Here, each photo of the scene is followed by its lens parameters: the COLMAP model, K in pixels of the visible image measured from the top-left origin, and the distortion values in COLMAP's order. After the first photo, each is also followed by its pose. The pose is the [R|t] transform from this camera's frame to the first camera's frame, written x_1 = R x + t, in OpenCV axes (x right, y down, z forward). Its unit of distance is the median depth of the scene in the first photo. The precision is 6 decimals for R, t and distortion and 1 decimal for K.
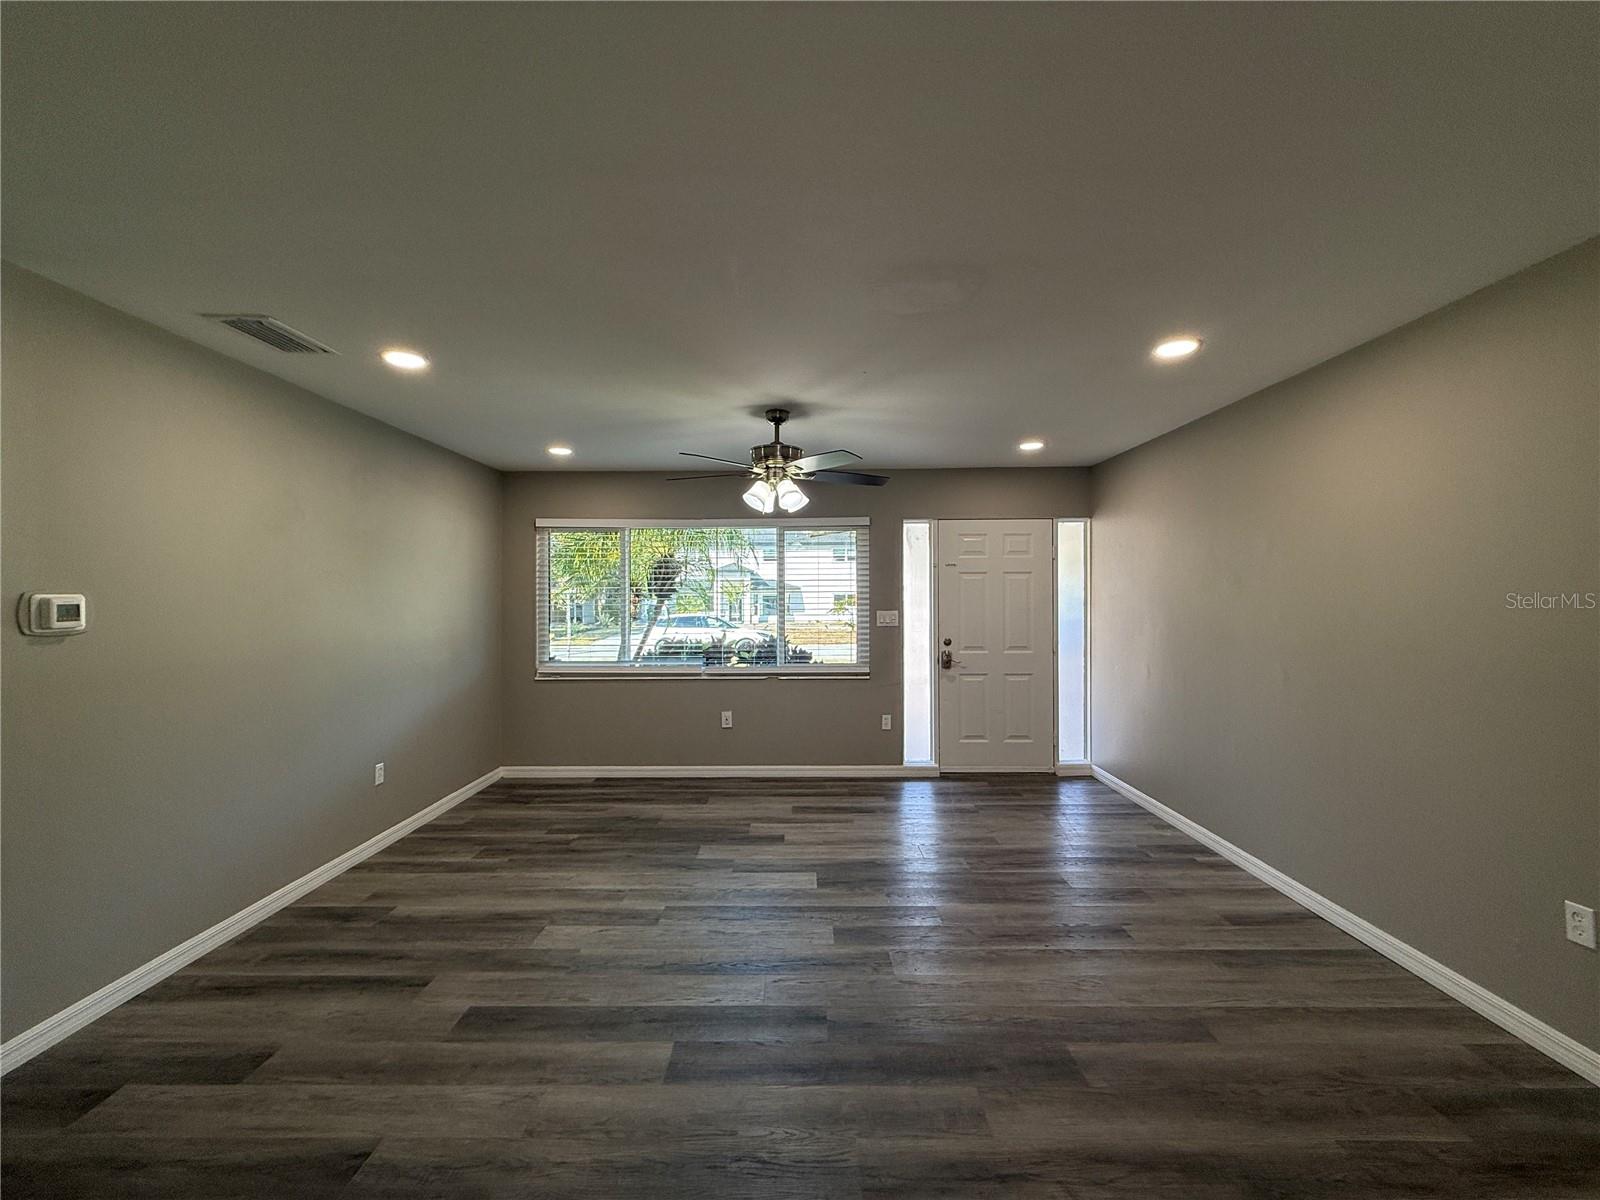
lens RADIAL K [[636.3, 0, 792.6], [0, 636.3, 599.7], [0, 0, 1]] dist [0.002090, 0.000243]
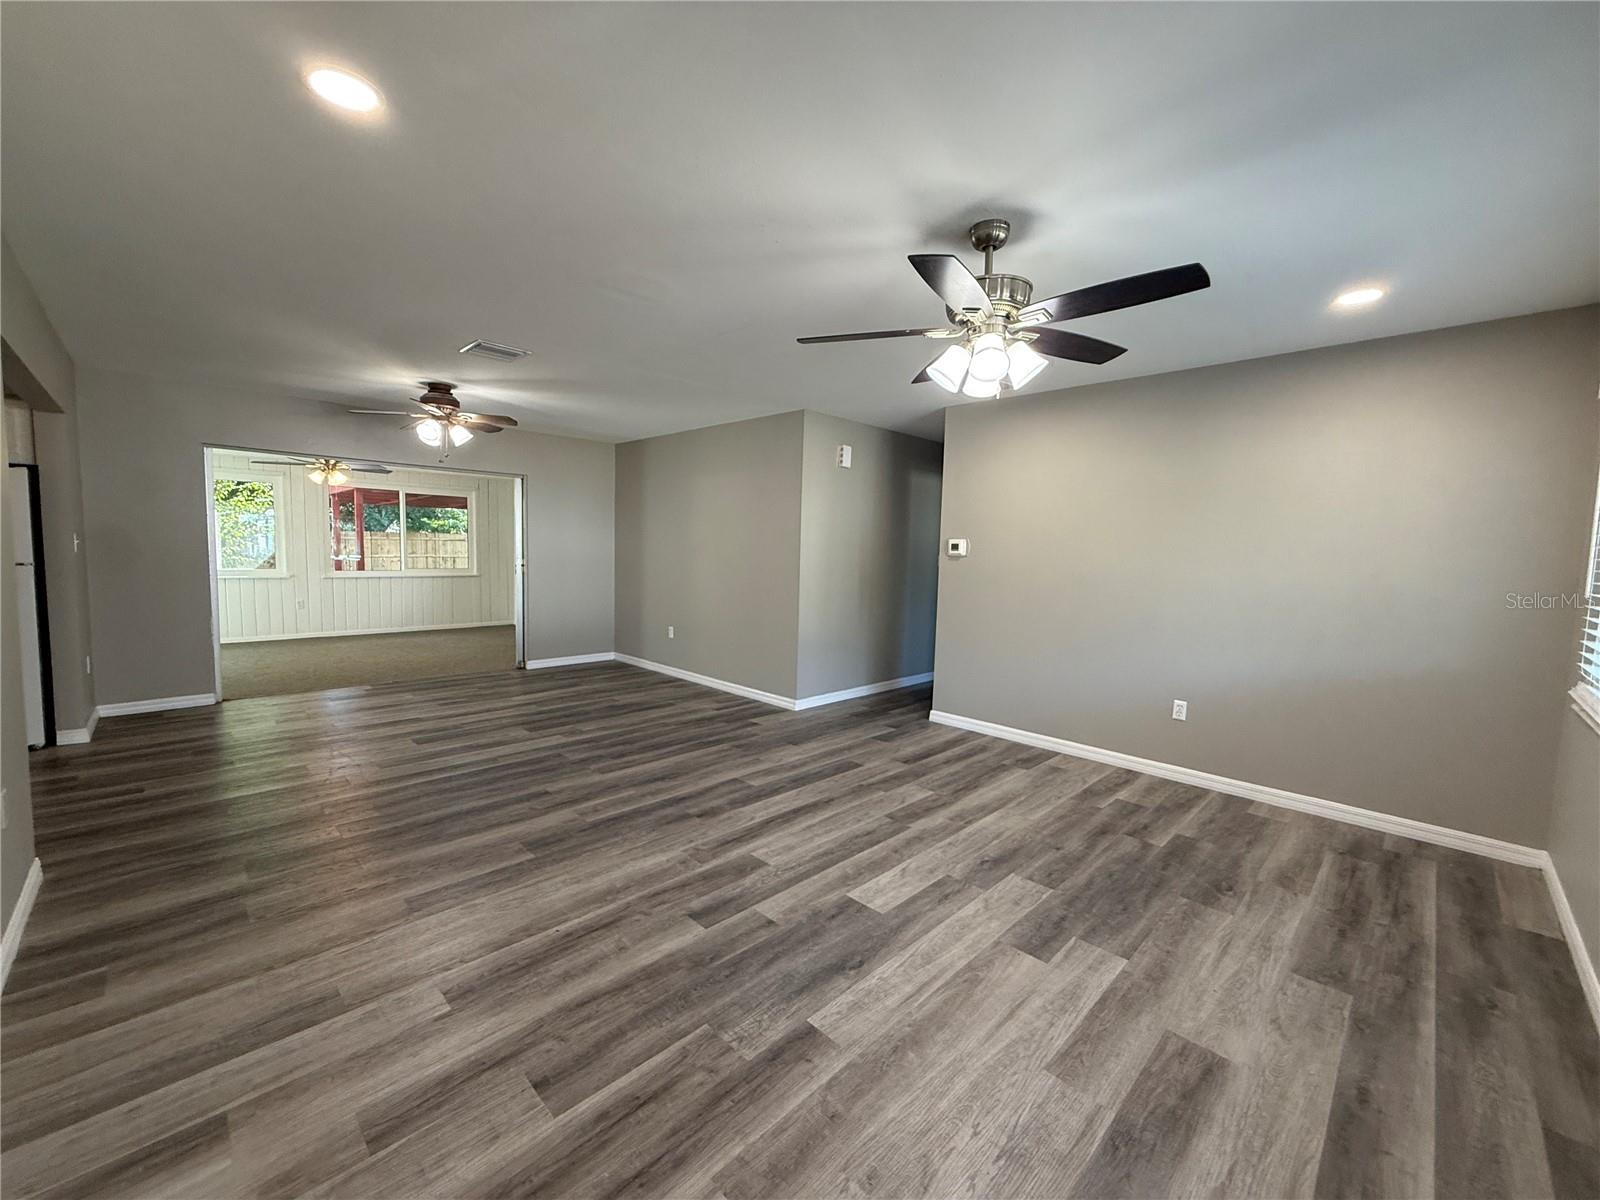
lens RADIAL K [[636.3, 0, 792.8], [0, 636.3, 603.8], [0, 0, 1]] dist [0.002090, 0.000243]
pose [[-0.702445, 0.046769, -0.710199, 0.523345], [-0.024055, 0.995709, 0.089364, 0.018959], [0.711331, 0.079857, -0.698306, 1.224451]]
